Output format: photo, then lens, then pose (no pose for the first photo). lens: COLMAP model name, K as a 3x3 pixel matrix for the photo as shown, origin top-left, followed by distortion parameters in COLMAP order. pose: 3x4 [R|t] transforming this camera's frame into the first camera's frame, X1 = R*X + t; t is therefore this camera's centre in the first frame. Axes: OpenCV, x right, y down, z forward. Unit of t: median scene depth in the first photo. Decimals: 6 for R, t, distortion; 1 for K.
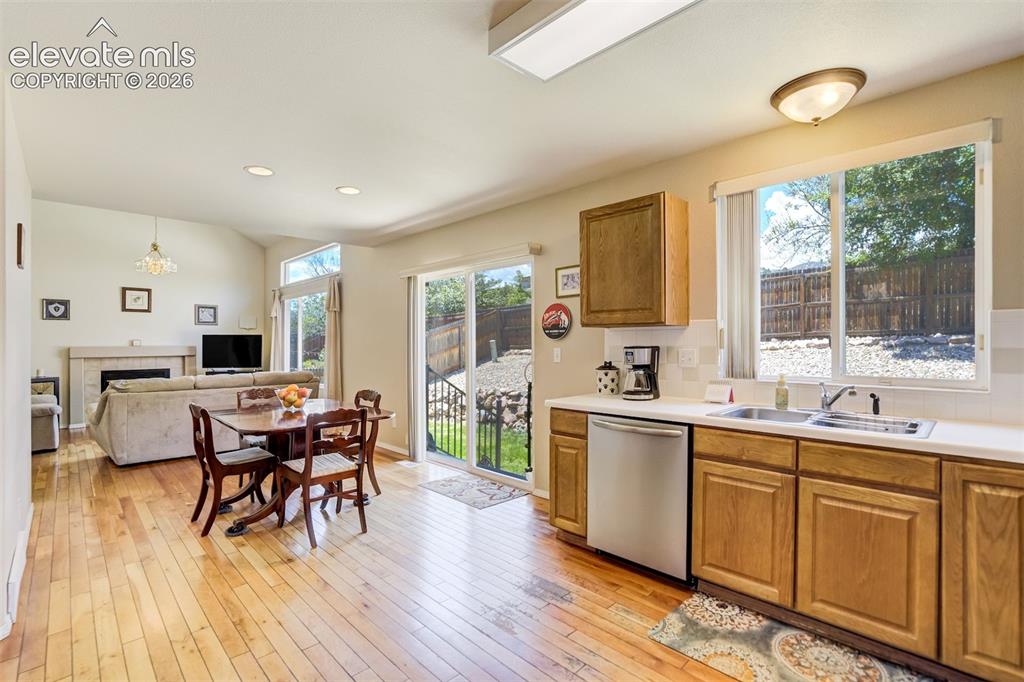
lens RADIAL K [[475.1, 0, 507.5], [0, 475.1, 340.5], [0, 0, 1]] dist [-0.051358, 0.017901]
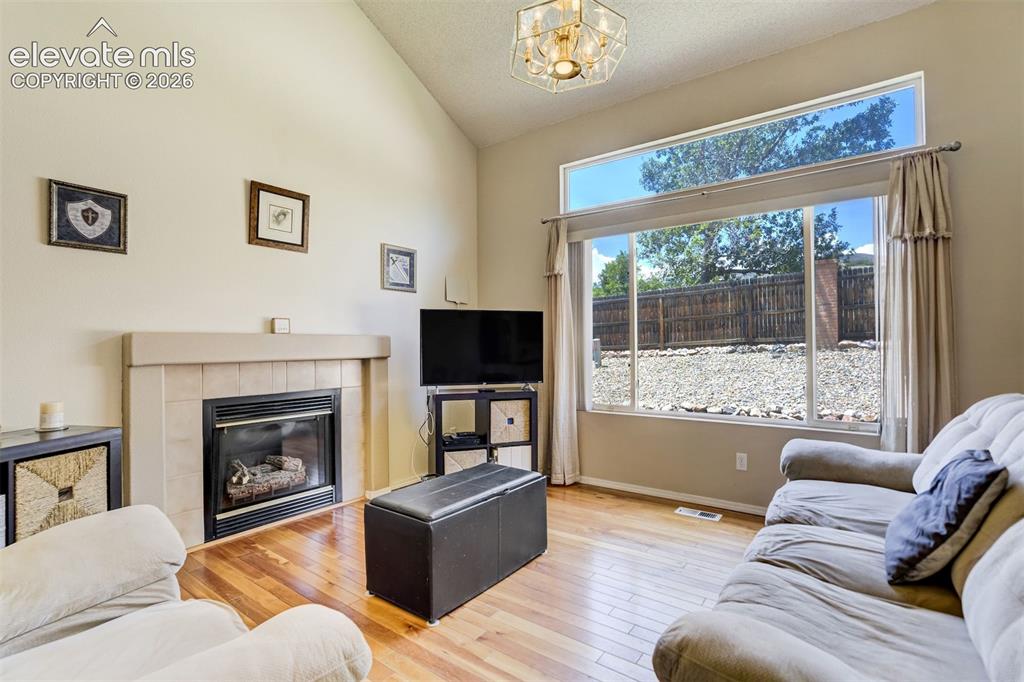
lens RADIAL K [[485.4, 0, 501.5], [0, 485.4, 340.3], [0, 0, 1]] dist [-0.062587, 0.038474]
pose [[0.988455, -0.002447, 0.151498, -0.733569], [0.004252, 0.999924, -0.011590, 0.024945], [-0.151458, 0.012100, 0.988390, 0.614476]]
